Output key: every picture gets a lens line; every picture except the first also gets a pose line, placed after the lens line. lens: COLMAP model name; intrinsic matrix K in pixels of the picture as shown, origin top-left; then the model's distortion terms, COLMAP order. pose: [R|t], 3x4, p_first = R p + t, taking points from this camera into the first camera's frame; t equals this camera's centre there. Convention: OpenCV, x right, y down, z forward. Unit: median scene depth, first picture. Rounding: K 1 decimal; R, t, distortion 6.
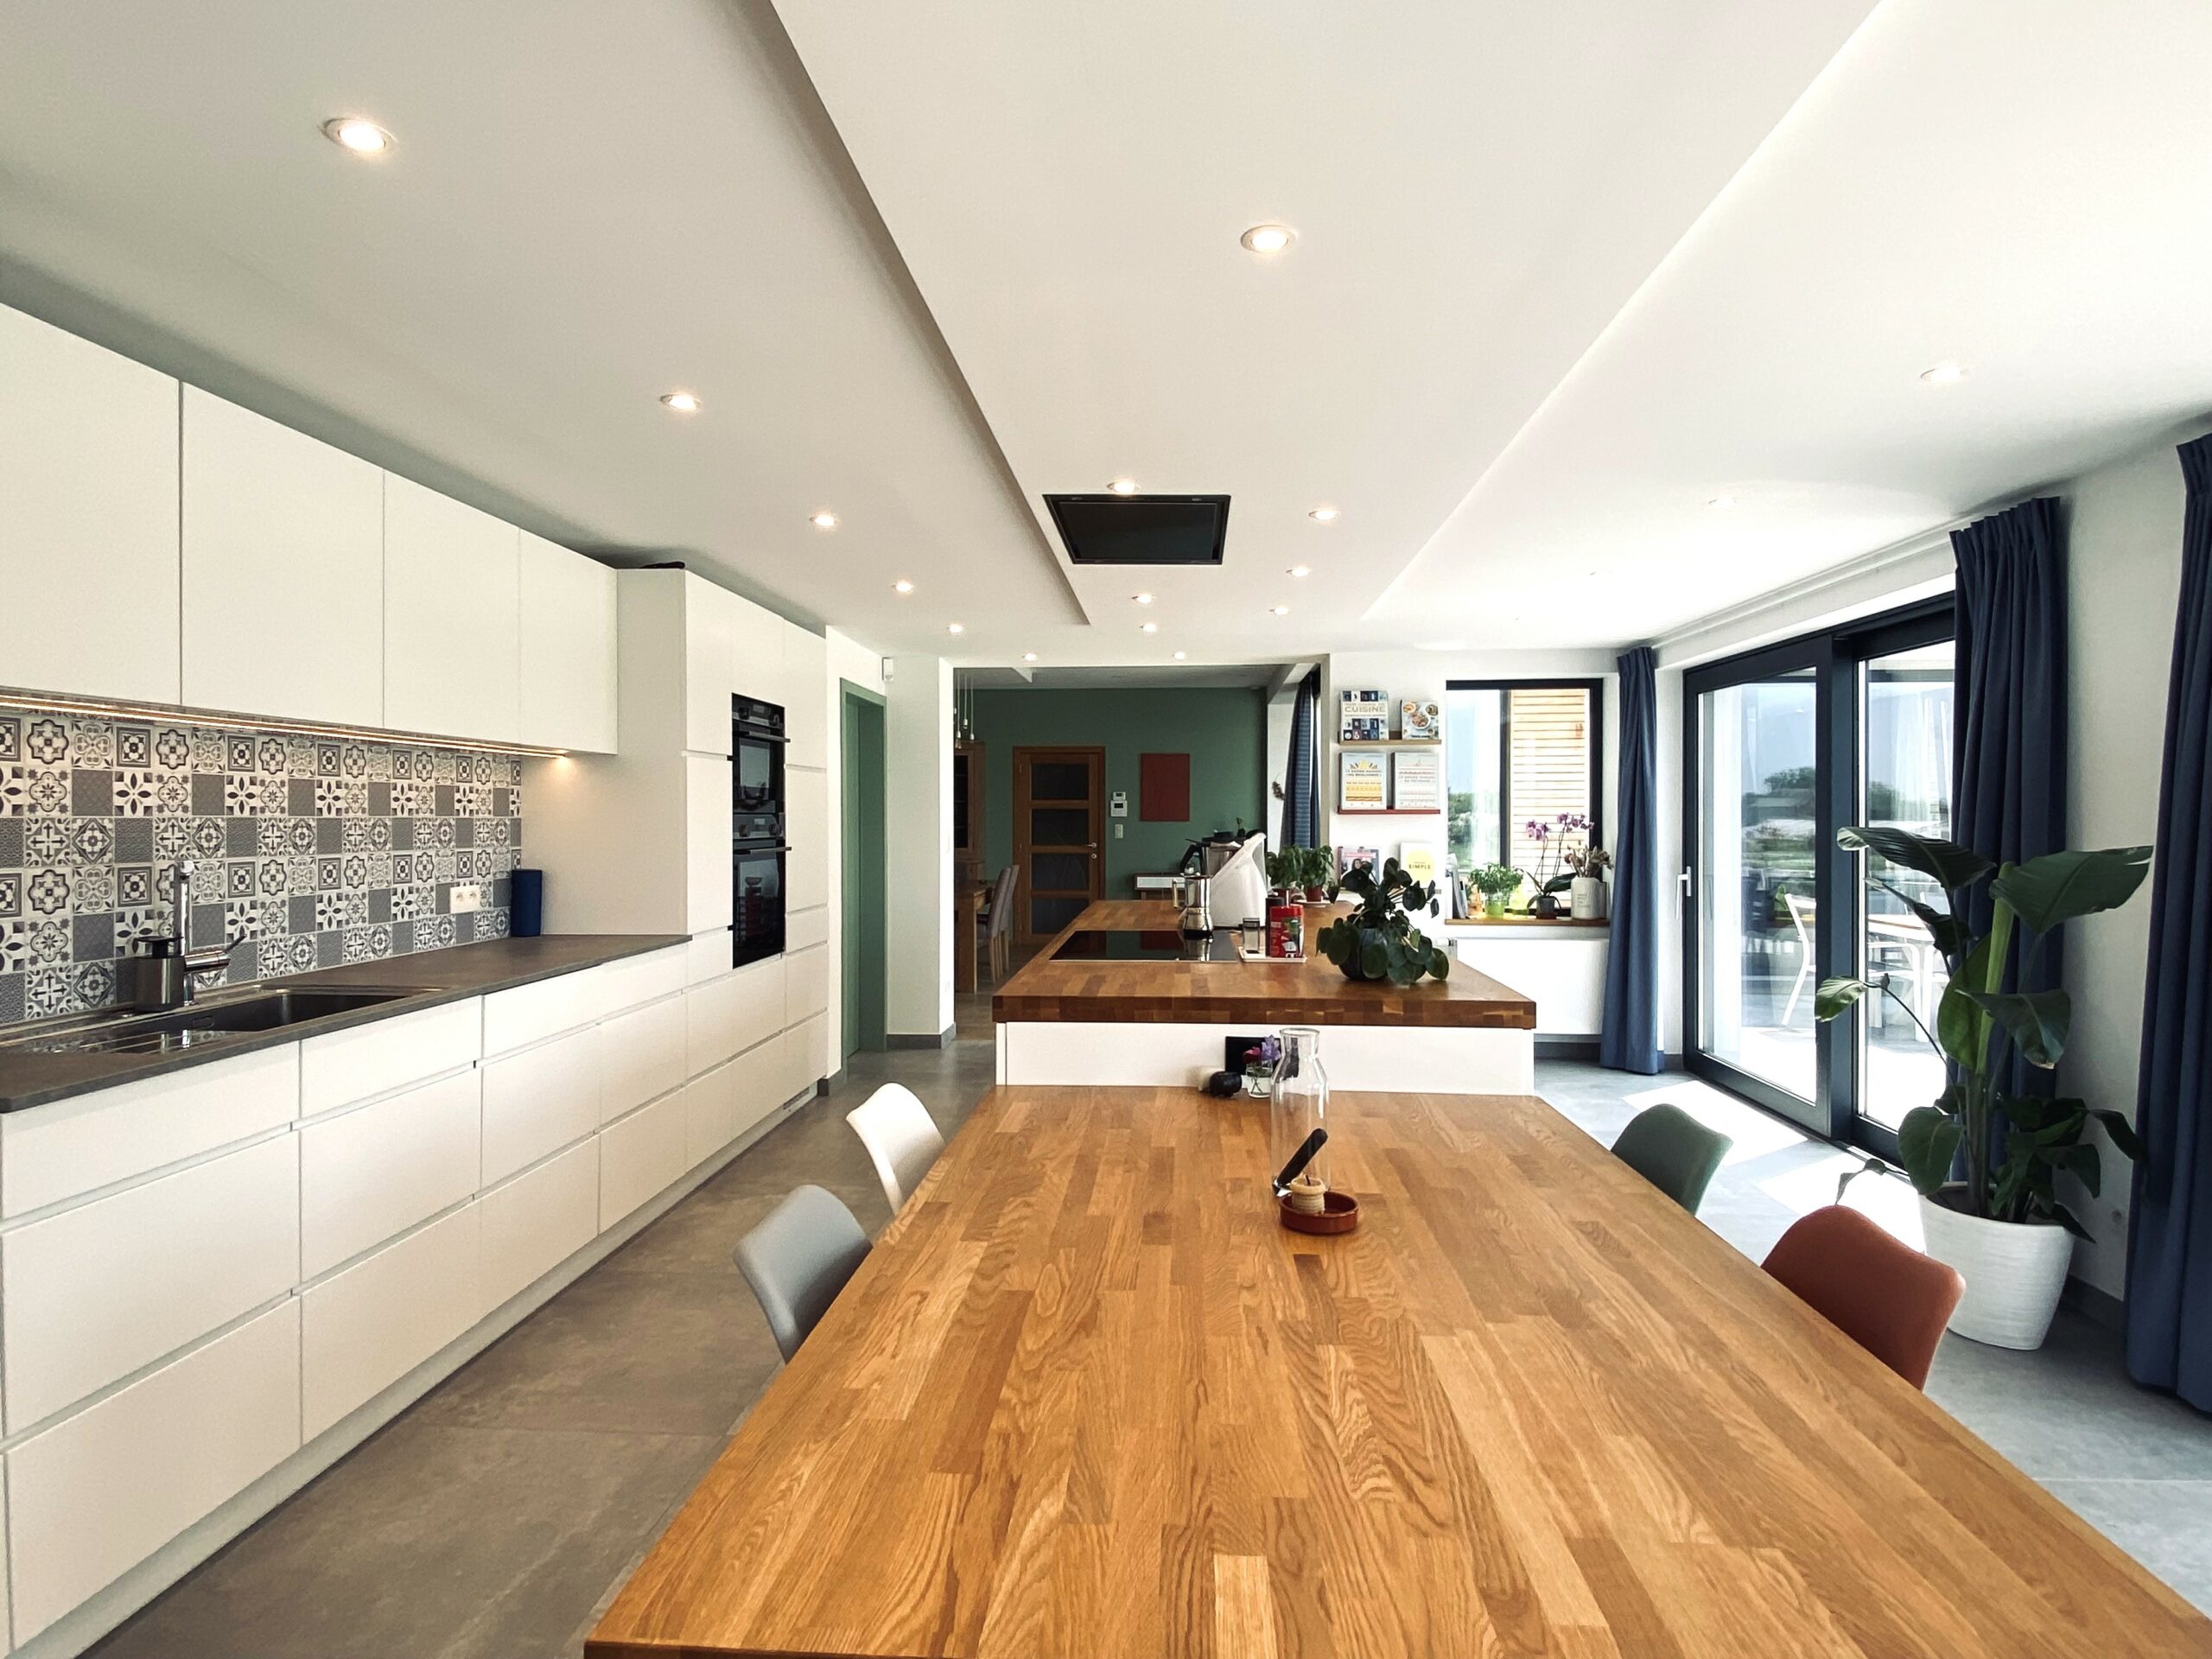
lens RADIAL K [[1203.0, 0, 1106.0], [0, 1203.0, 829.5], [0, 0, 1]] dist [-0.000371, -0.001459]
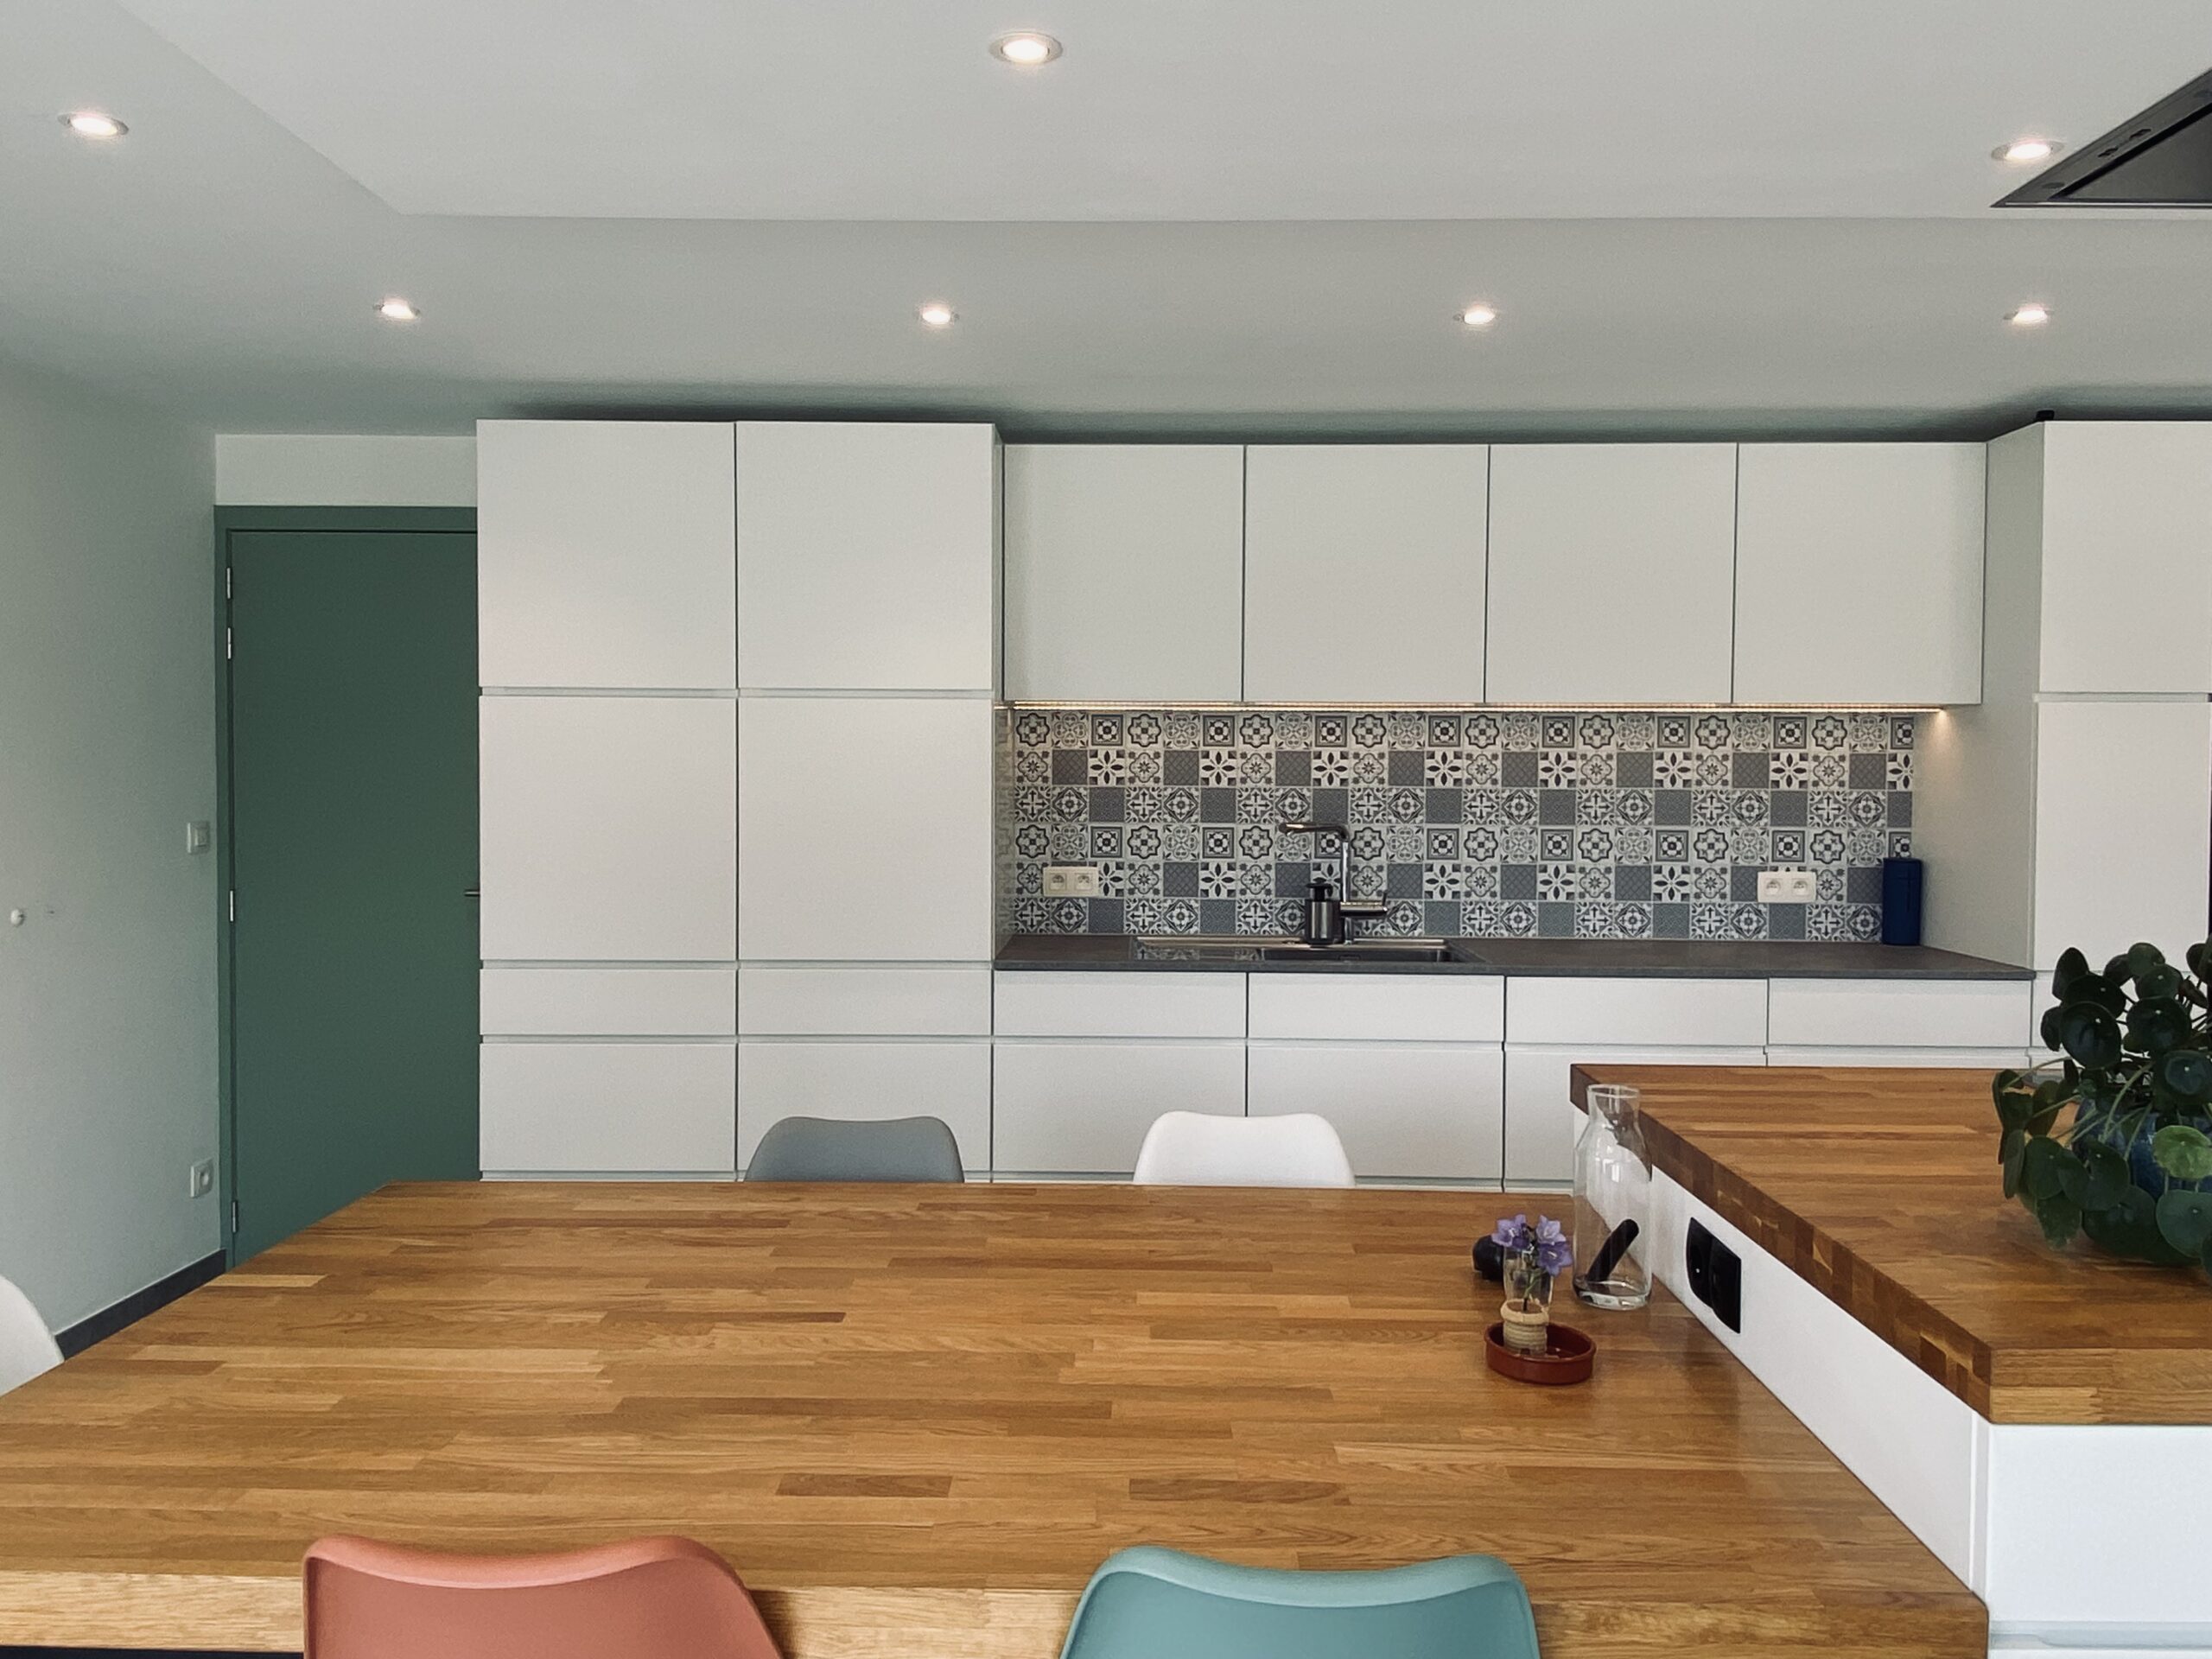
lens RADIAL K [[1557.5, 0, 1105.3], [0, 1557.5, 817.8], [0, 0, 1]] dist [0.099173, -0.112808]
pose [[0.053591, 0.035676, -0.997925, 0.780907], [-0.015783, 0.999267, 0.034877, -0.031157], [0.998438, 0.013882, 0.054115, 0.672053]]
